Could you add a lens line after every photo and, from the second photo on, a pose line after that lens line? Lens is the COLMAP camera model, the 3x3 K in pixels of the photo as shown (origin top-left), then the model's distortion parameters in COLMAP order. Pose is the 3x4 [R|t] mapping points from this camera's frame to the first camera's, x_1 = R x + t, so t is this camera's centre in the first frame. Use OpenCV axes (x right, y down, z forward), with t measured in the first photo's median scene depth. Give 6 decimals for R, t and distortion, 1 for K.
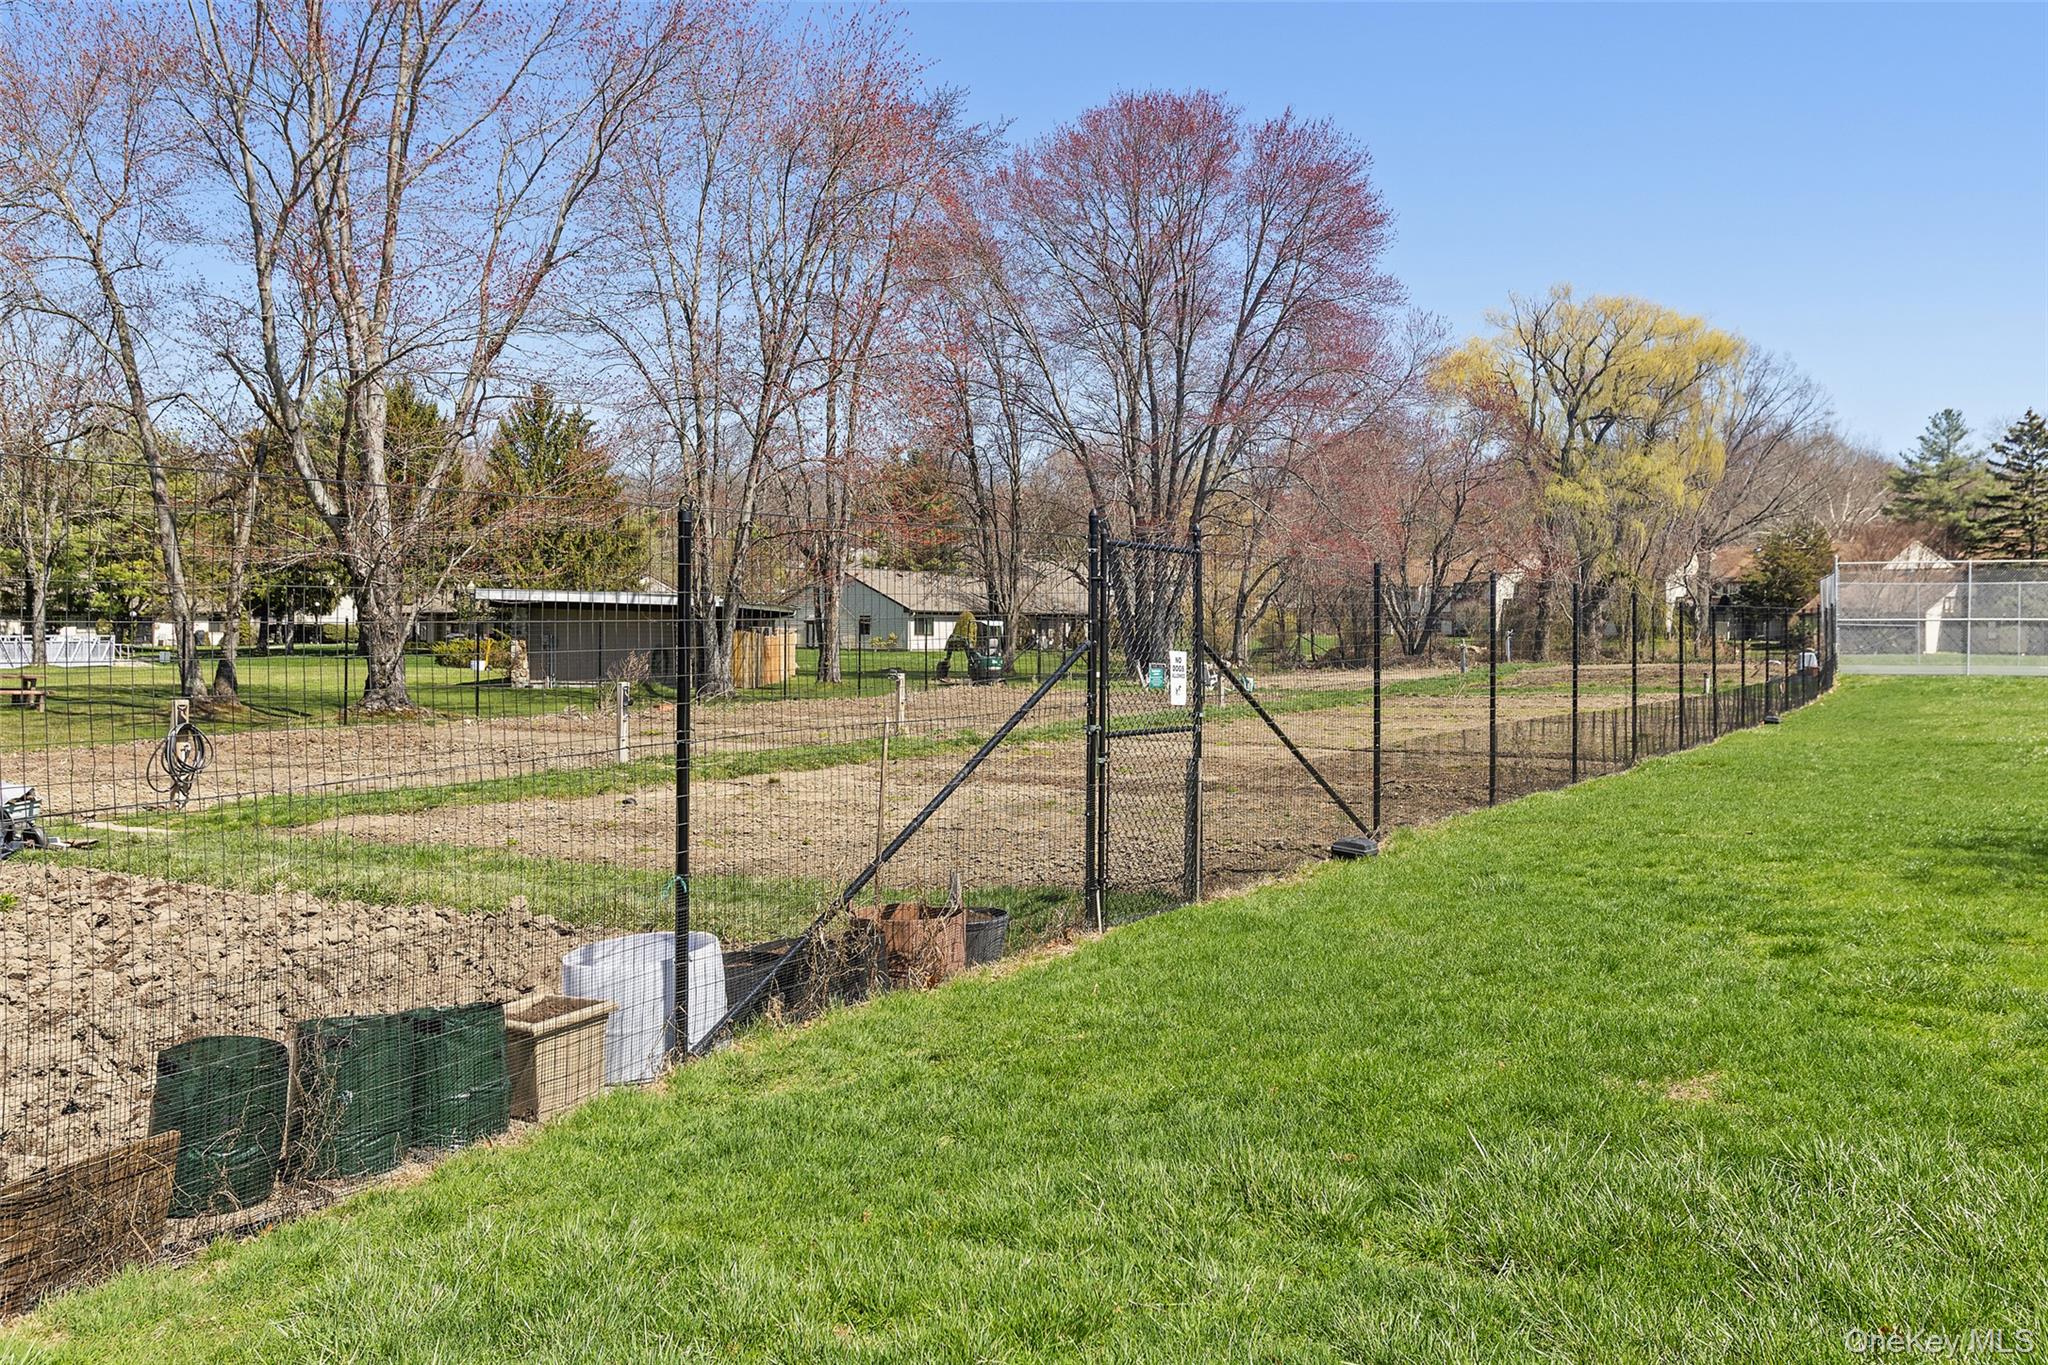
lens RADIAL K [[1618.6, 0, 1042.3], [0, 1618.6, 642.2], [0, 0, 1]] dist [-0.006922, 0.003689]
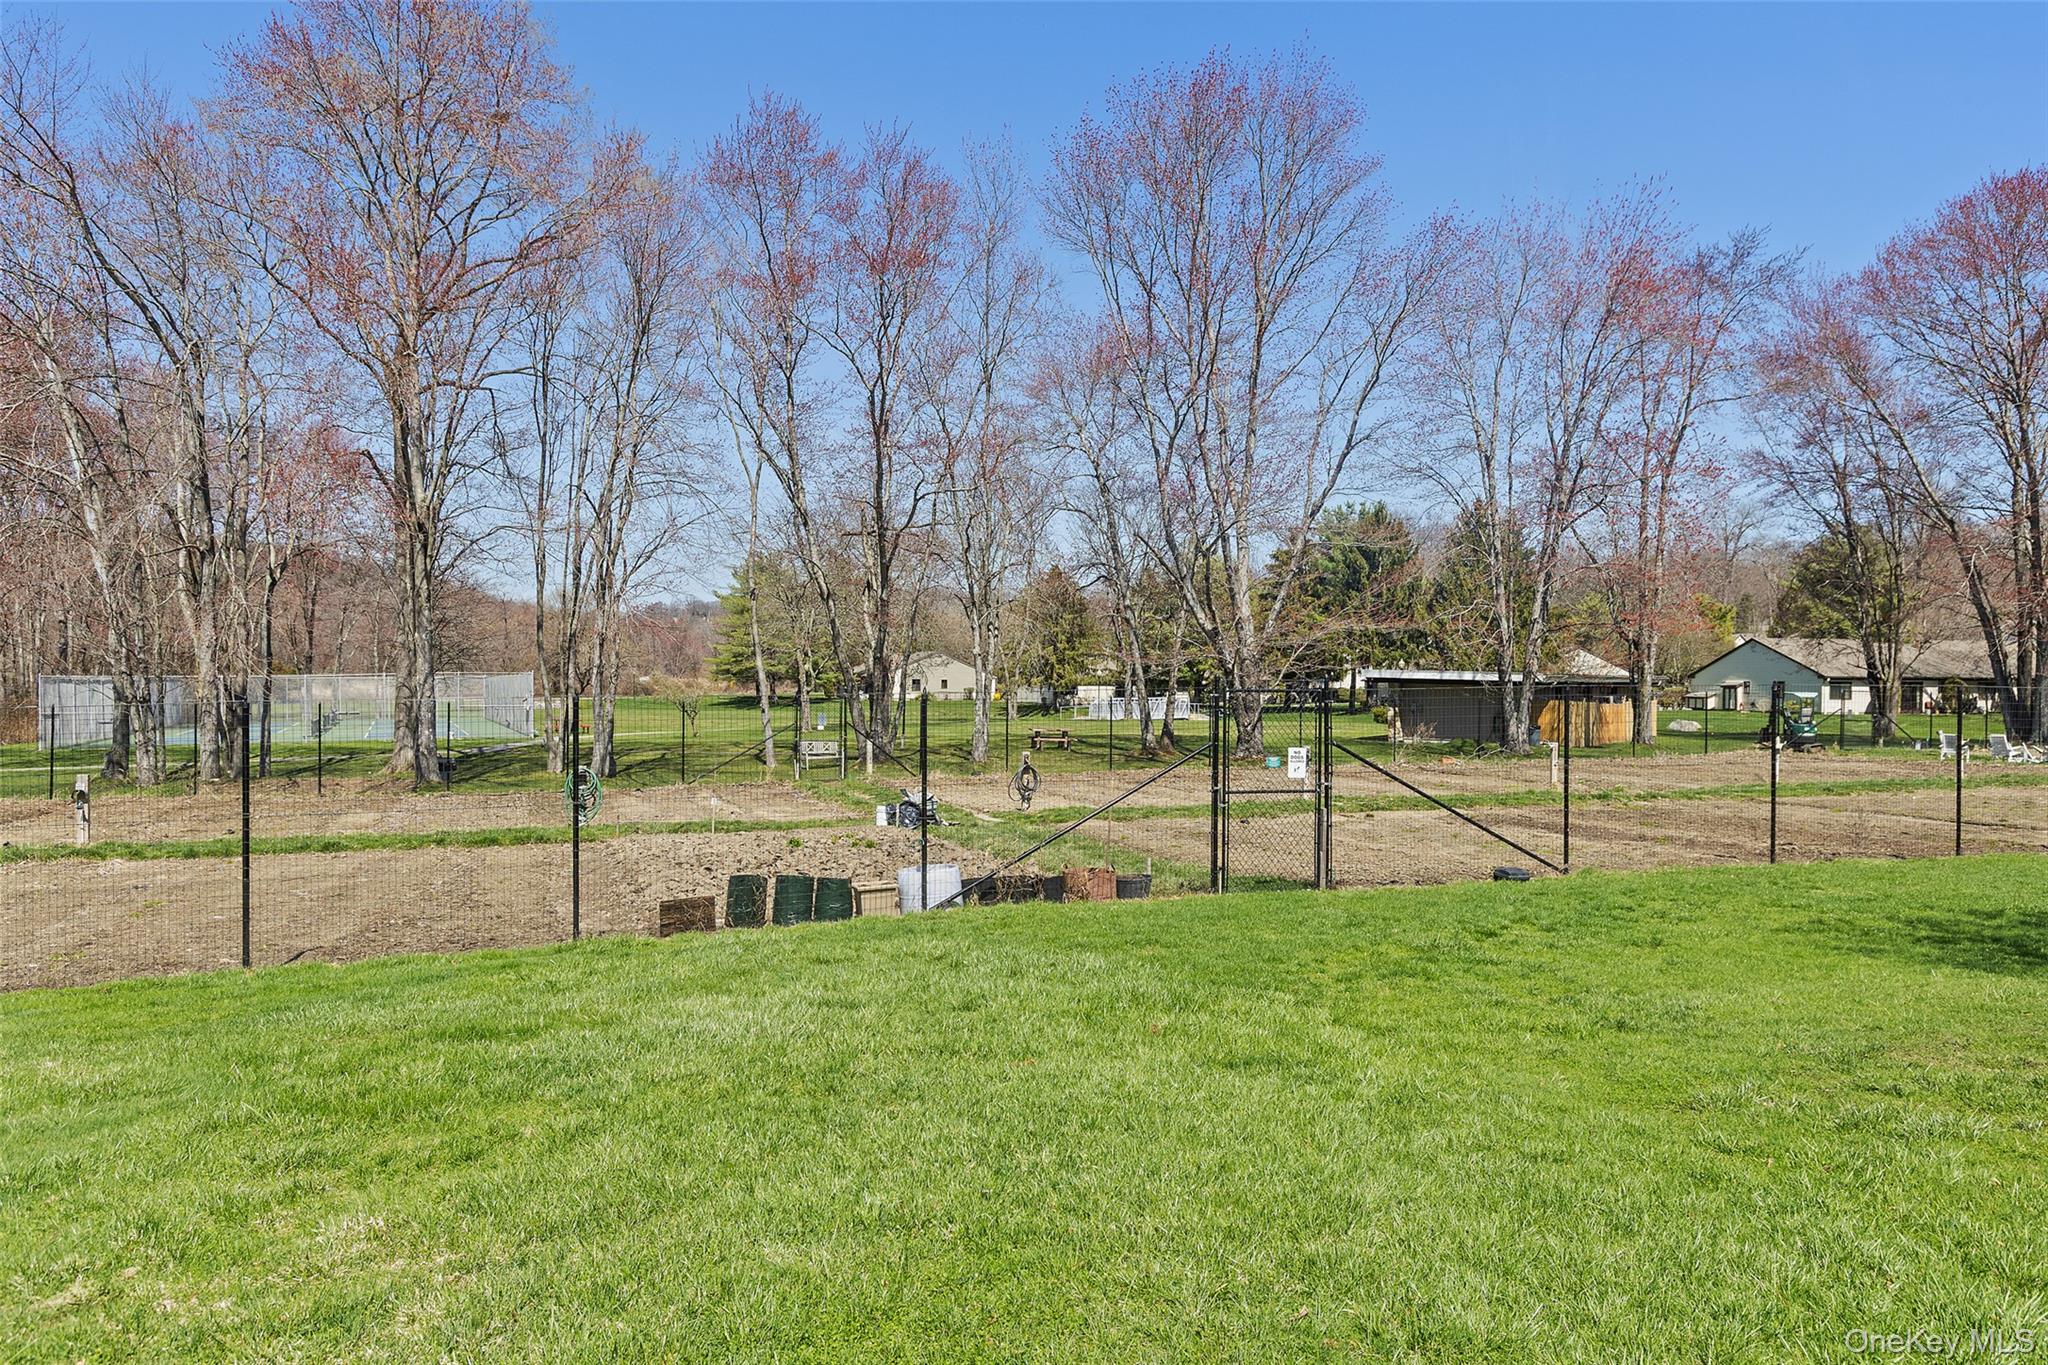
lens RADIAL K [[1344.0, 0, 1028.3], [0, 1344.0, 696.3], [0, 0, 1]] dist [0.007159, 0.005358]
pose [[0.772213, 0.003095, -0.635356, 0.127502], [-0.003516, 0.999994, 0.000598, -0.008093], [0.635354, 0.001772, 0.772219, -0.051858]]
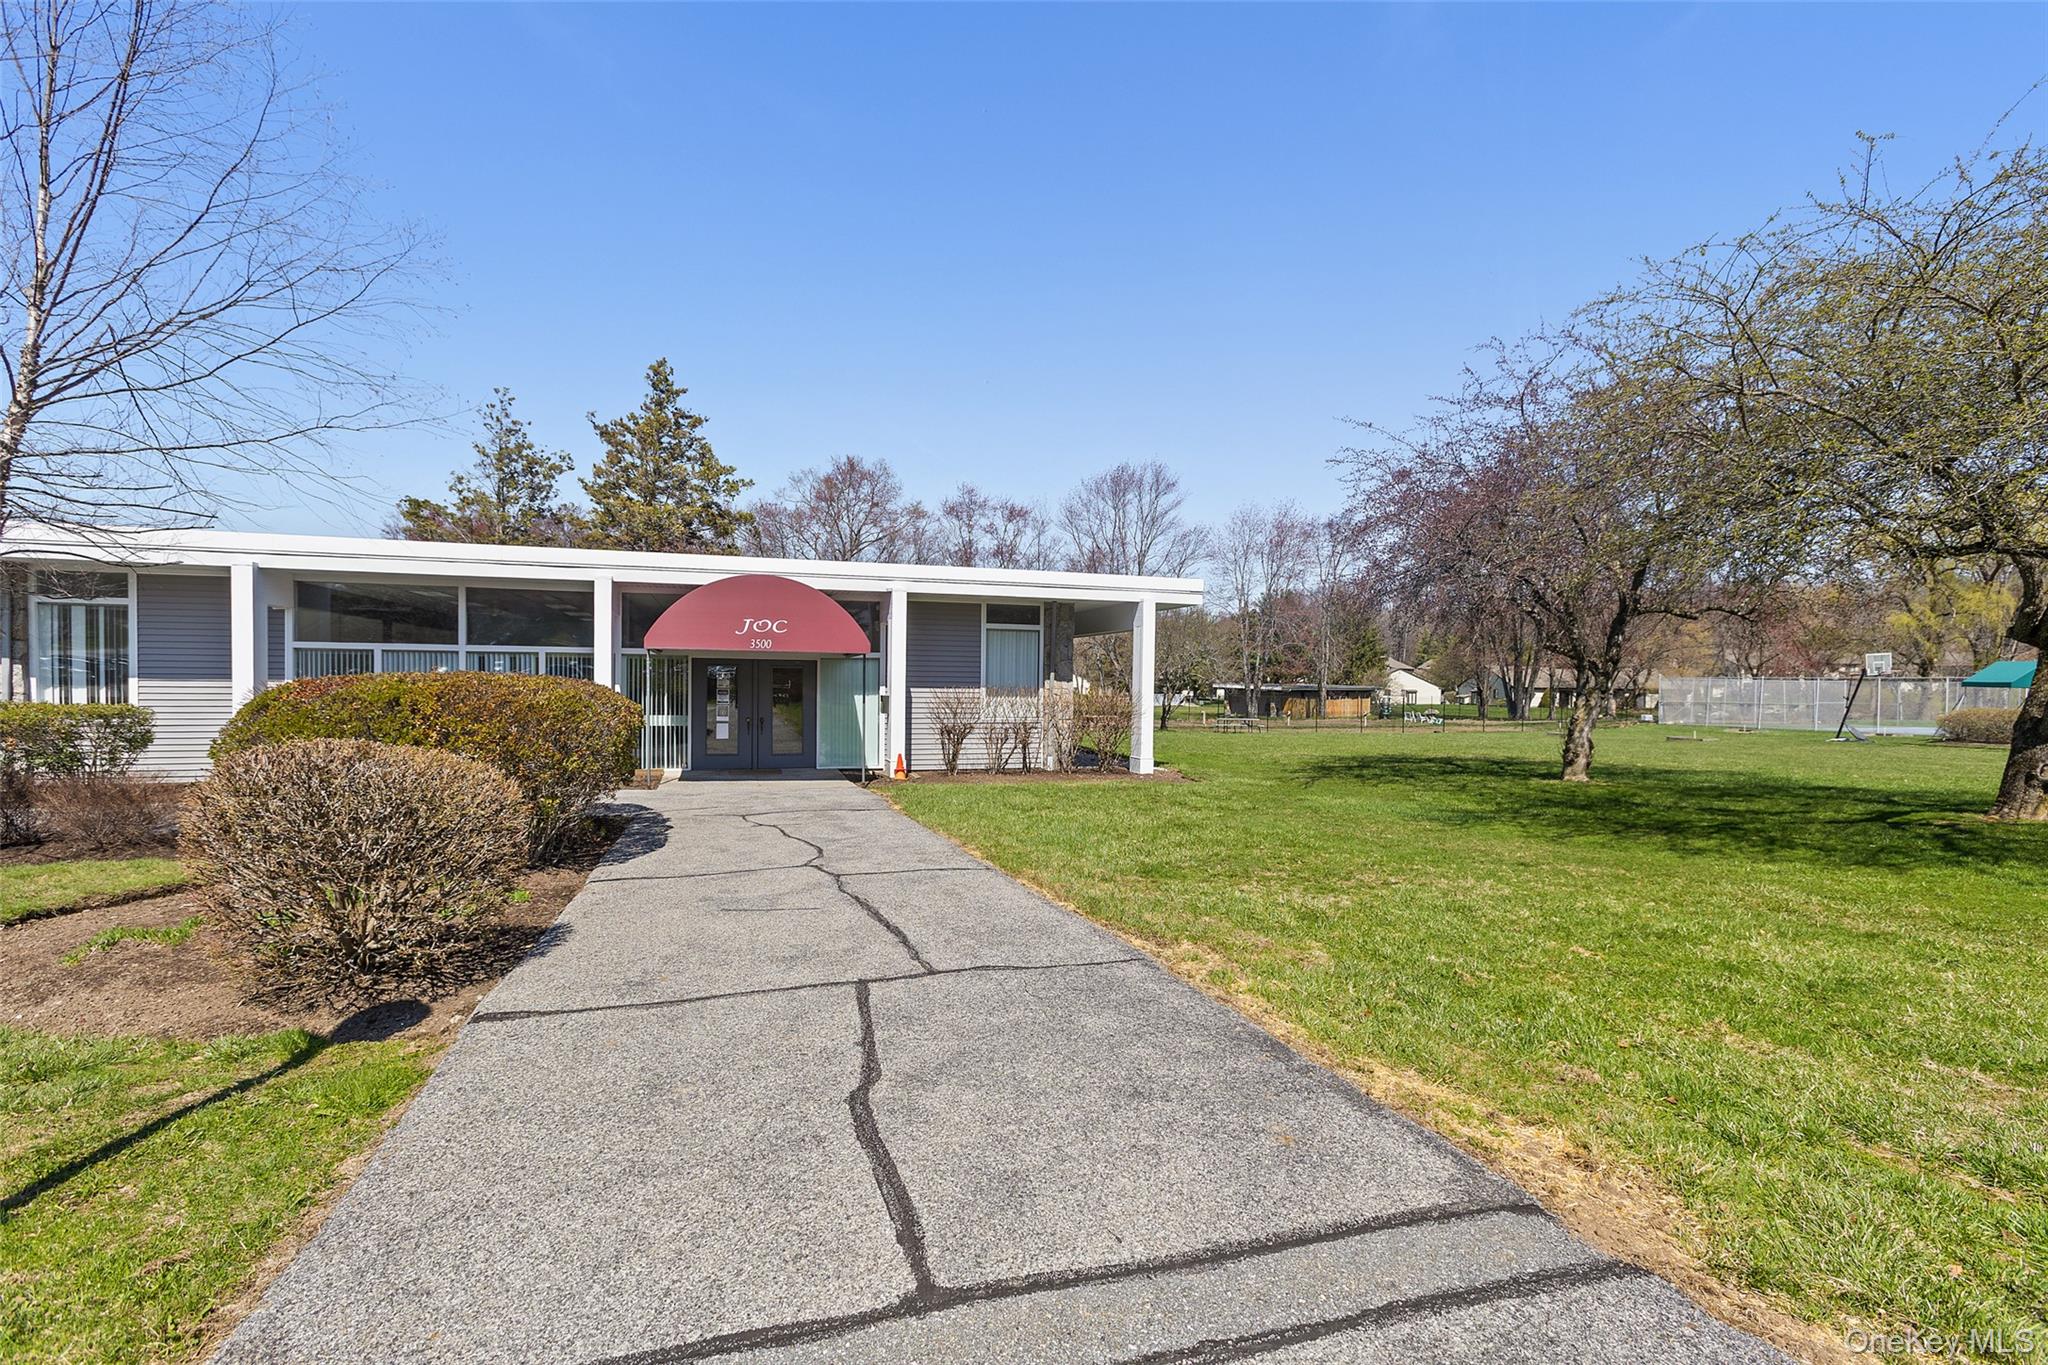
lens RADIAL K [[938.8, 0, 1026.6], [0, 938.8, 687.0], [0, 0, 1]] dist [0.004466, 0.000530]
pose [[0.701896, 0.007118, -0.712244, 0.561538], [-0.014242, 0.999890, -0.004042, -0.010915], [0.712137, 0.012981, 0.701920, -0.437924]]
